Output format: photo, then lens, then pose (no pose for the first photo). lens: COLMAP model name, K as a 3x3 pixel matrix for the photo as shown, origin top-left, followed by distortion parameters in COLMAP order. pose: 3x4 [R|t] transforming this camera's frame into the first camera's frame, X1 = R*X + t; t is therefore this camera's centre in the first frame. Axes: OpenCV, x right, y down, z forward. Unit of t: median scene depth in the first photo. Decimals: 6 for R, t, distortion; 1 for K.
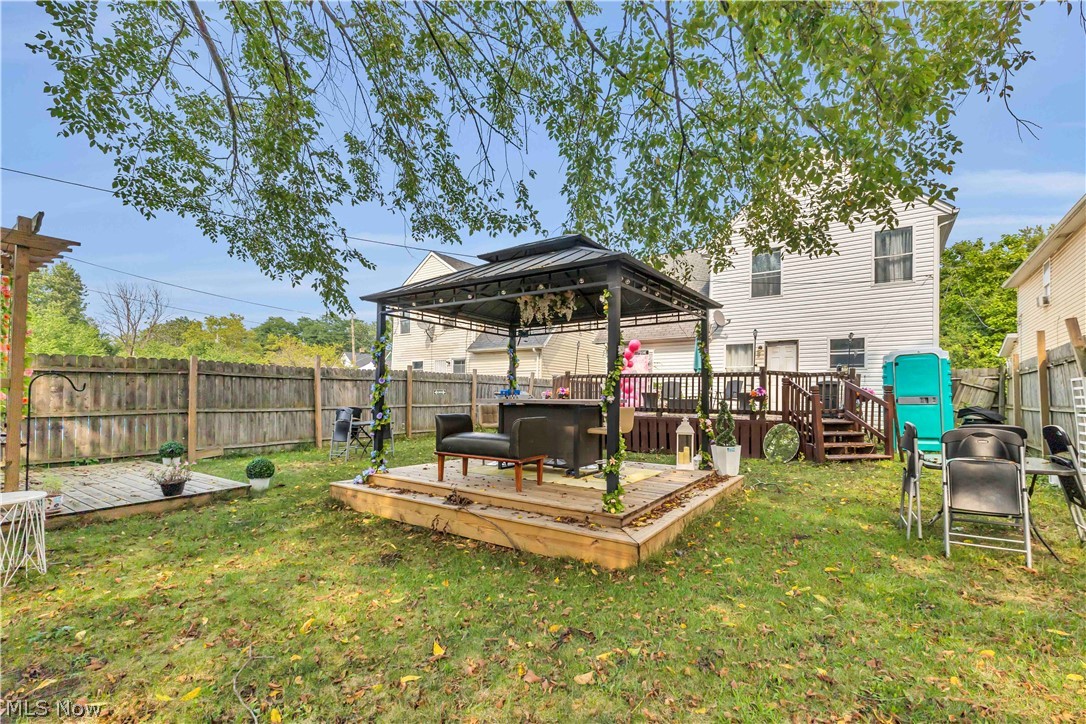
lens RADIAL K [[489.5, 0, 537.1], [0, 489.5, 395.1], [0, 0, 1]] dist [-0.000606, -0.000115]
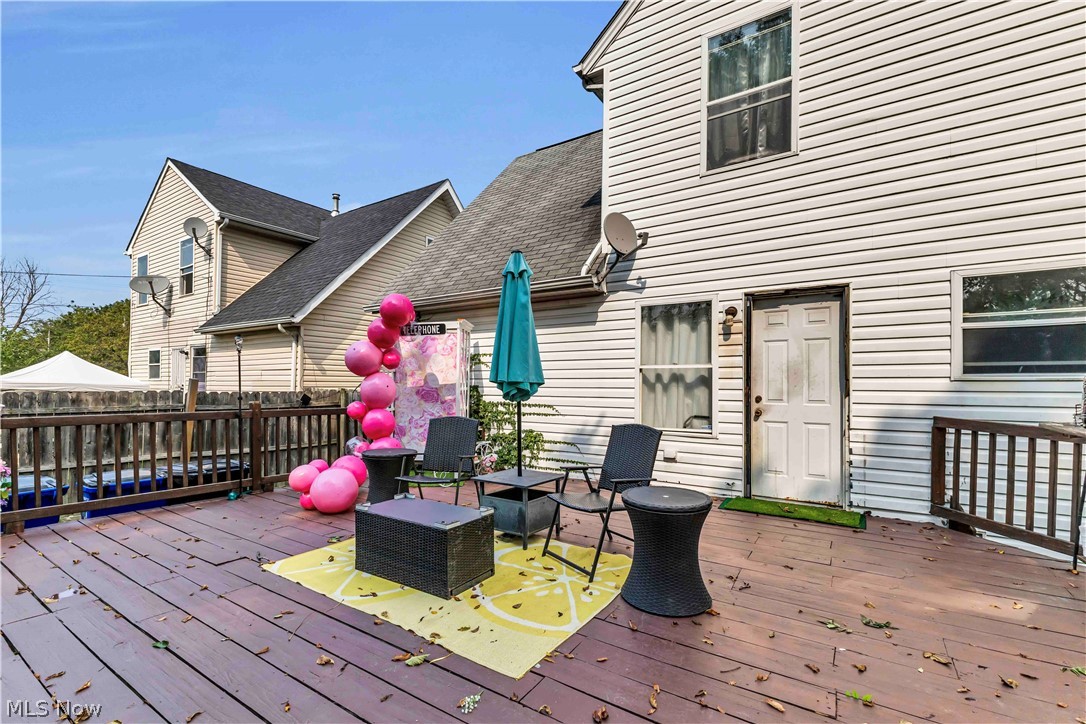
lens RADIAL K [[466.2, 0, 544.0], [0, 466.2, 386.6], [0, 0, 1]] dist [0.000797, 0.000078]
pose [[0.998941, 0.000311, 0.046005, 0.315197], [-0.000357, 0.999999, 0.000997, -0.045649], [-0.046005, -0.001012, 0.998941, 0.691185]]
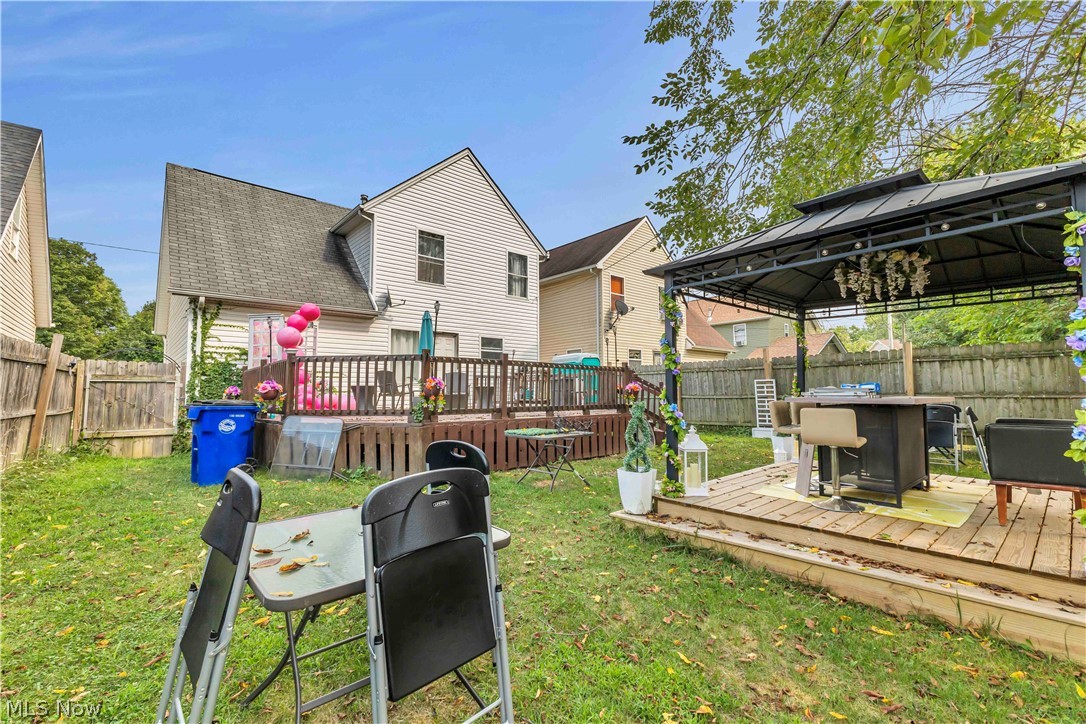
lens RADIAL K [[466.2, 0, 544.0], [0, 466.2, 386.6], [0, 0, 1]] dist [0.000797, 0.000078]
pose [[0.228325, 0.001055, 0.973584, -0.359953], [0.000801, 0.999999, -0.001272, -0.001962], [-0.973585, 0.001070, 0.228324, 0.595999]]
